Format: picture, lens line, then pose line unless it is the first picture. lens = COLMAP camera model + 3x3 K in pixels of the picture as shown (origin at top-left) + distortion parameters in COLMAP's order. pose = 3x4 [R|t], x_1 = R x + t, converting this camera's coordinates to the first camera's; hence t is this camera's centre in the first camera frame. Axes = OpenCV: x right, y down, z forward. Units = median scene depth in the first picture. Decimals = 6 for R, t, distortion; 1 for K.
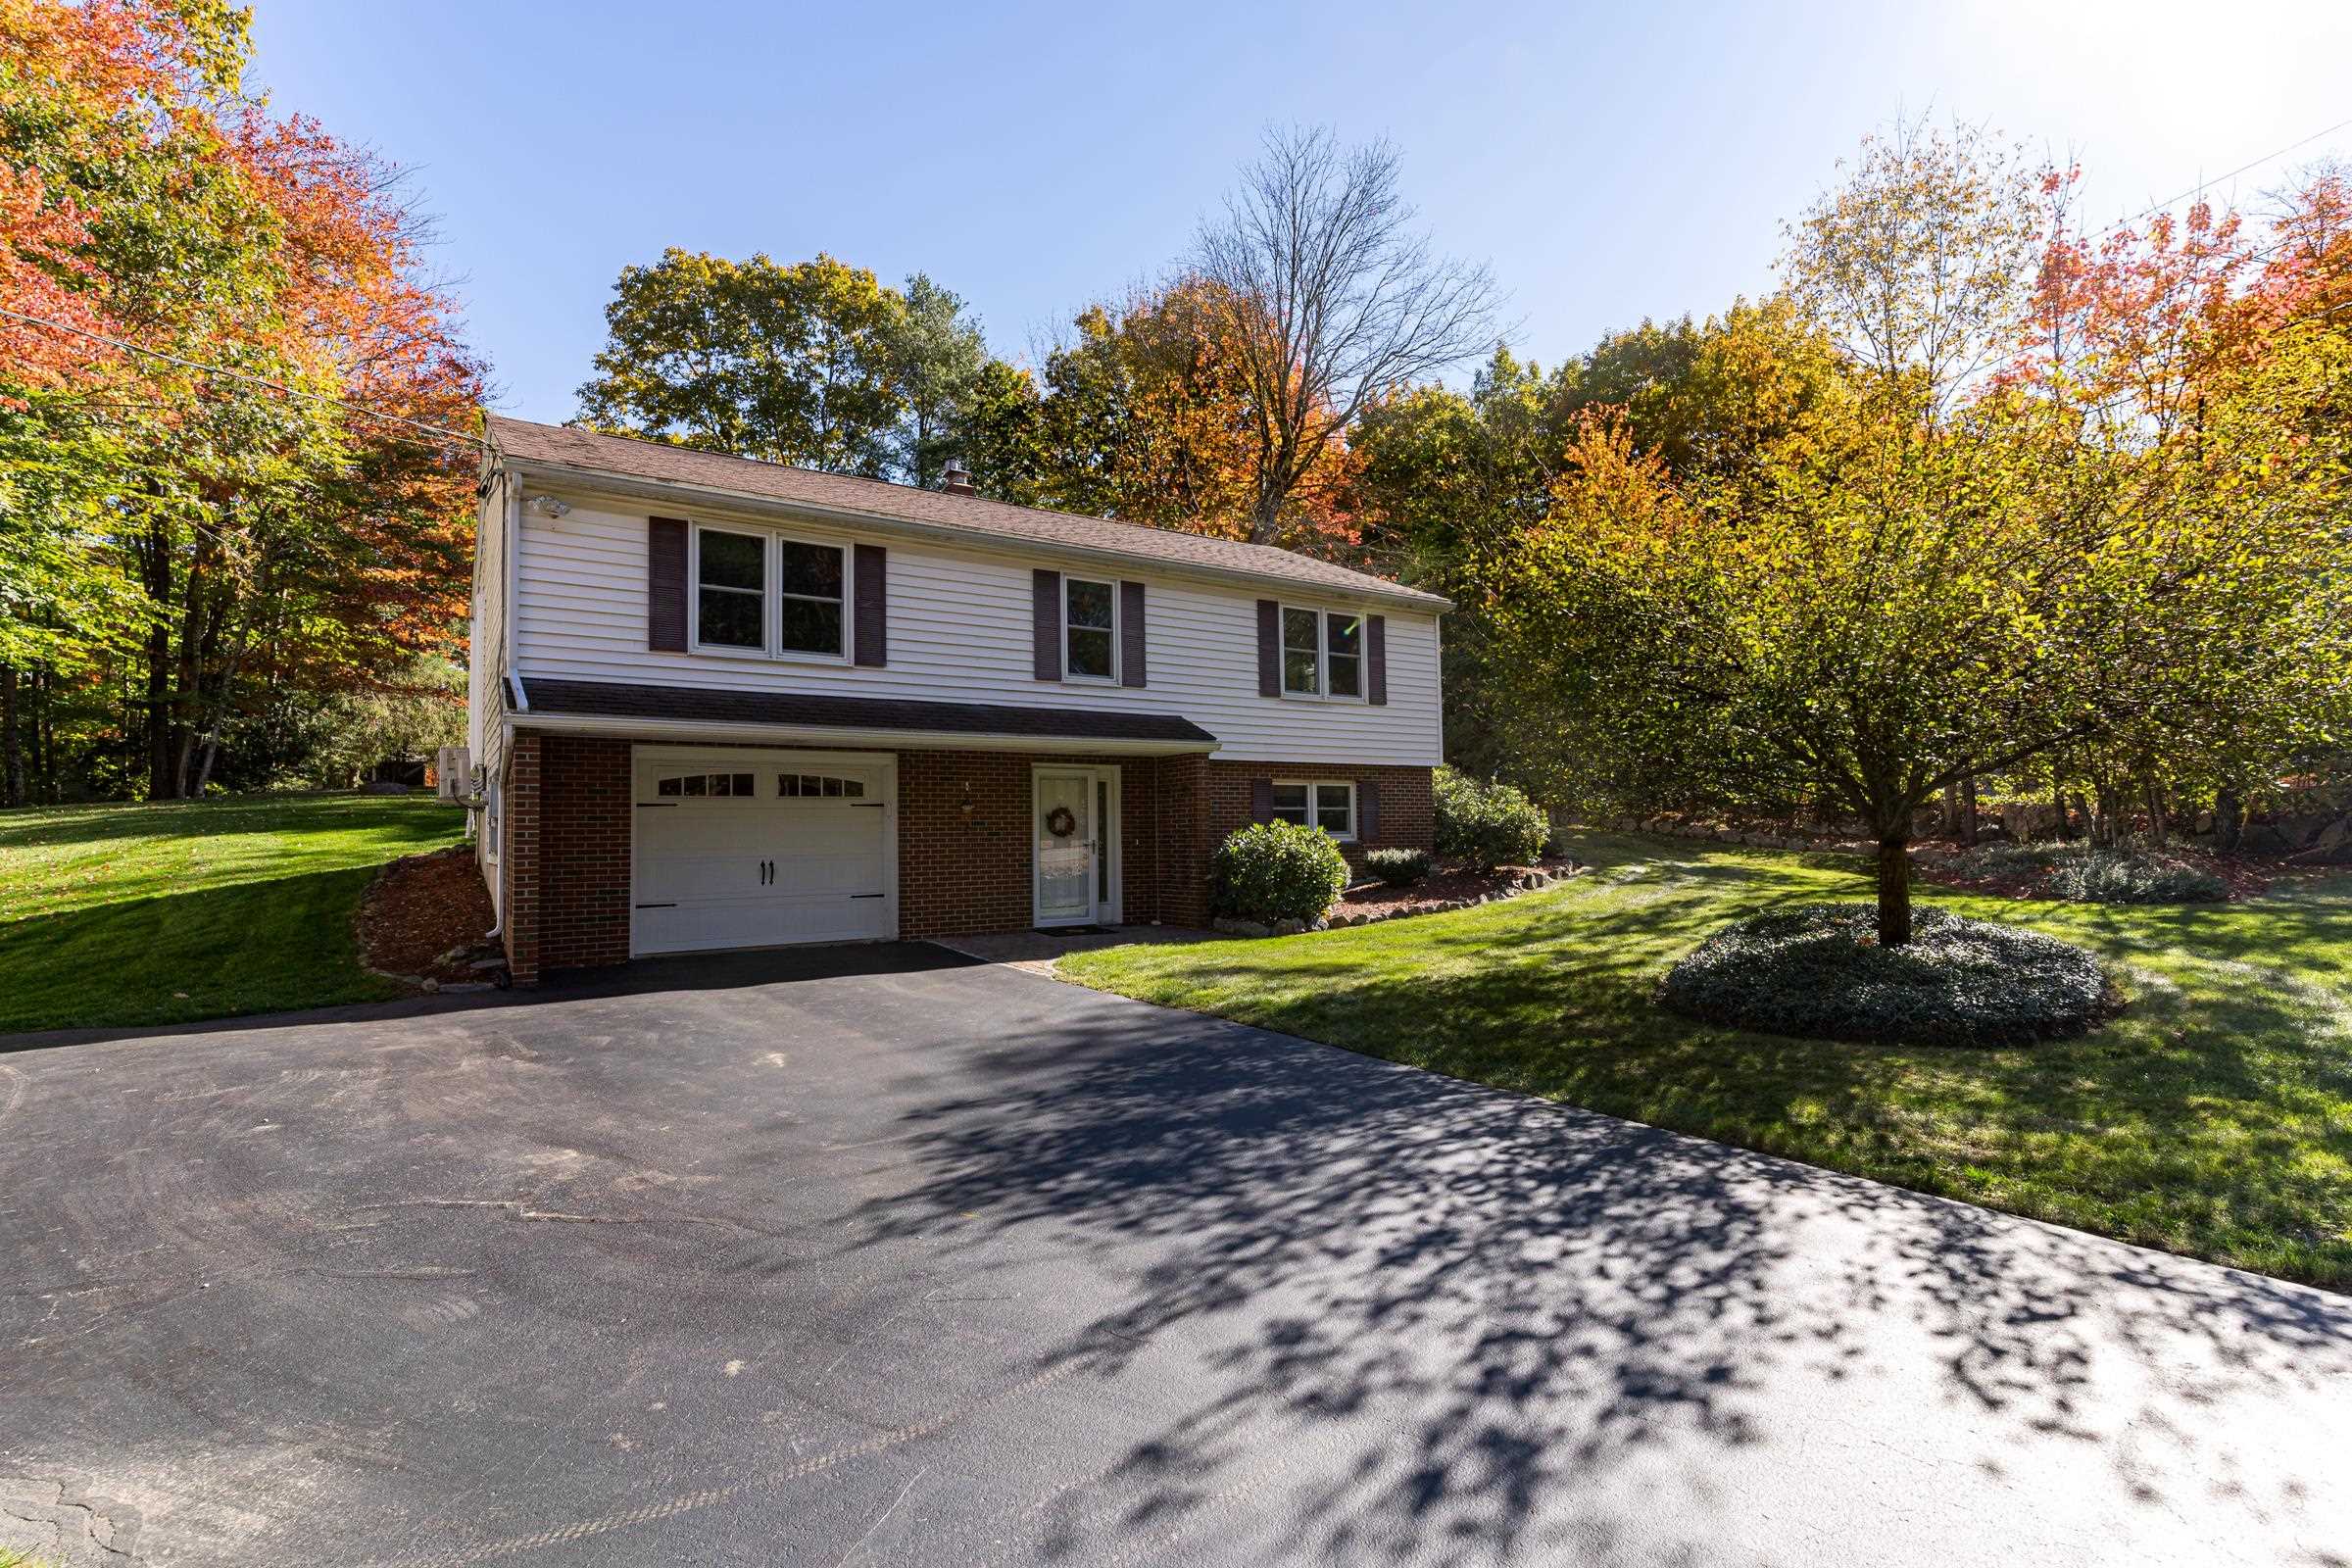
lens RADIAL K [[1122.8, 0, 1180.3], [0, 1122.8, 780.3], [0, 0, 1]] dist [-0.002143, 0.000461]
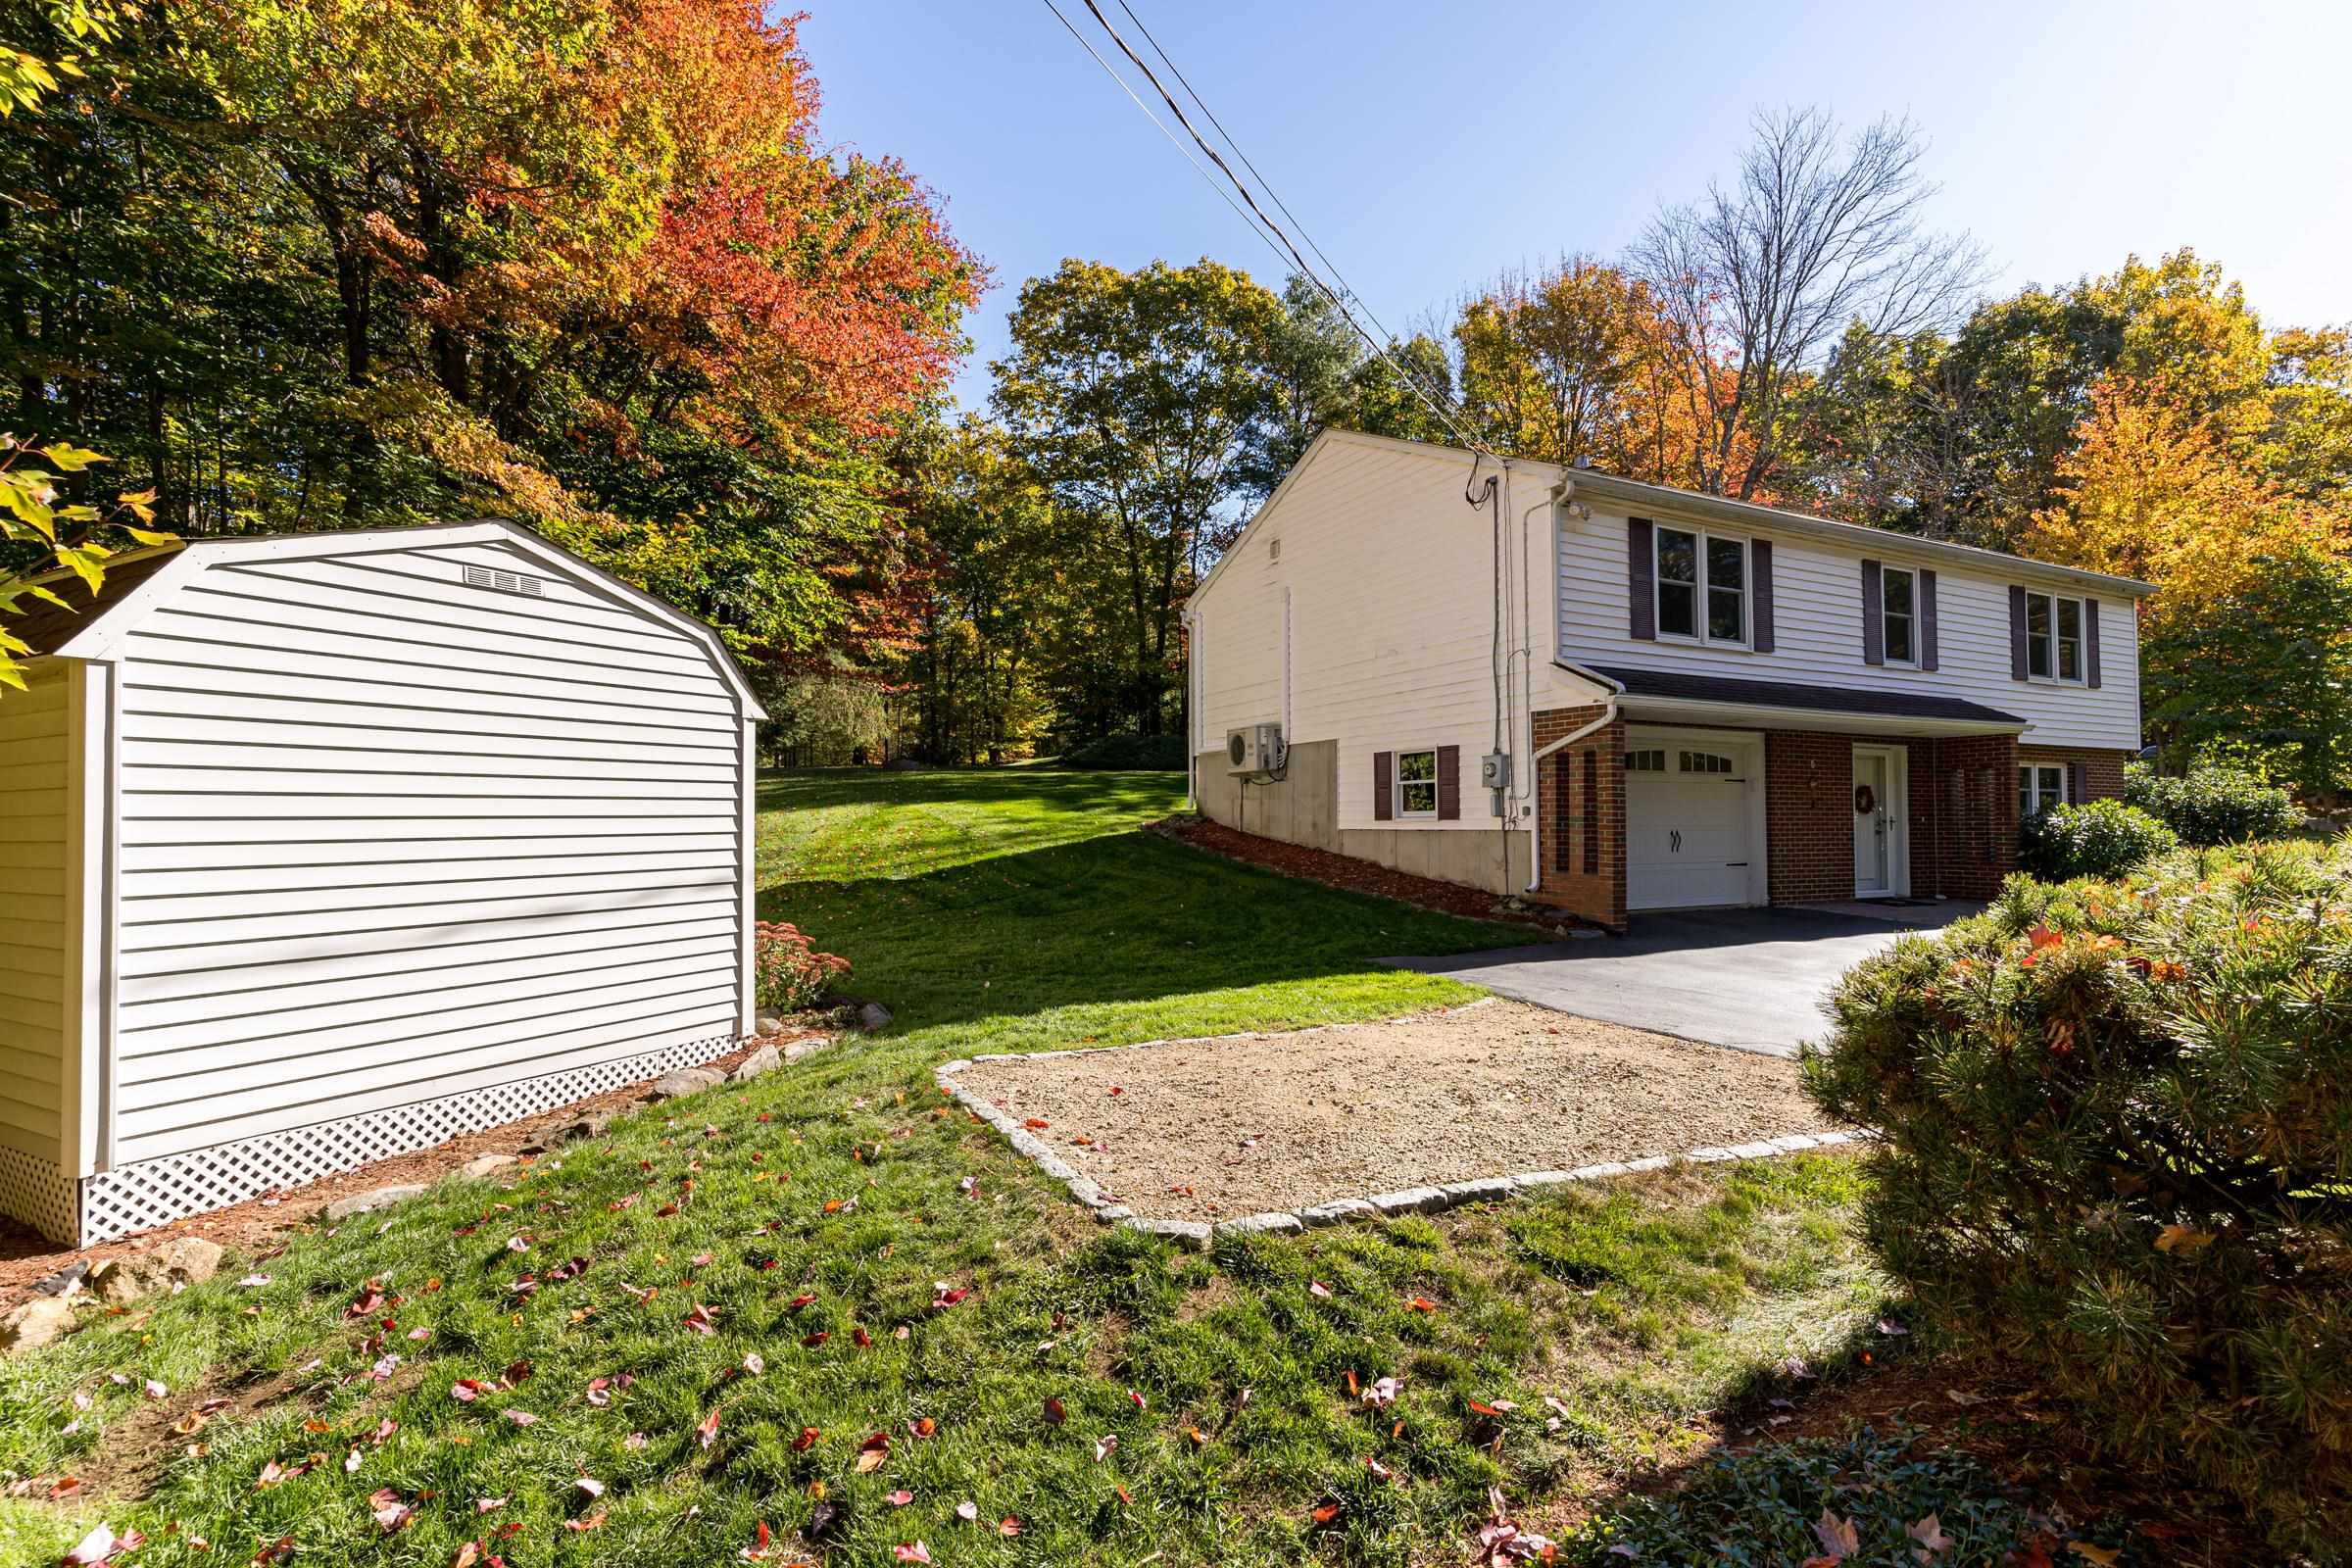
lens RADIAL K [[1122.8, 0, 1177.2], [0, 1122.8, 784.1], [0, 0, 1]] dist [-0.002143, 0.000461]
pose [[0.992394, 0.009636, -0.122720, -0.612025], [-0.007852, 0.999856, 0.015013, 0.012139], [0.122847, -0.013935, 0.992328, -0.124902]]
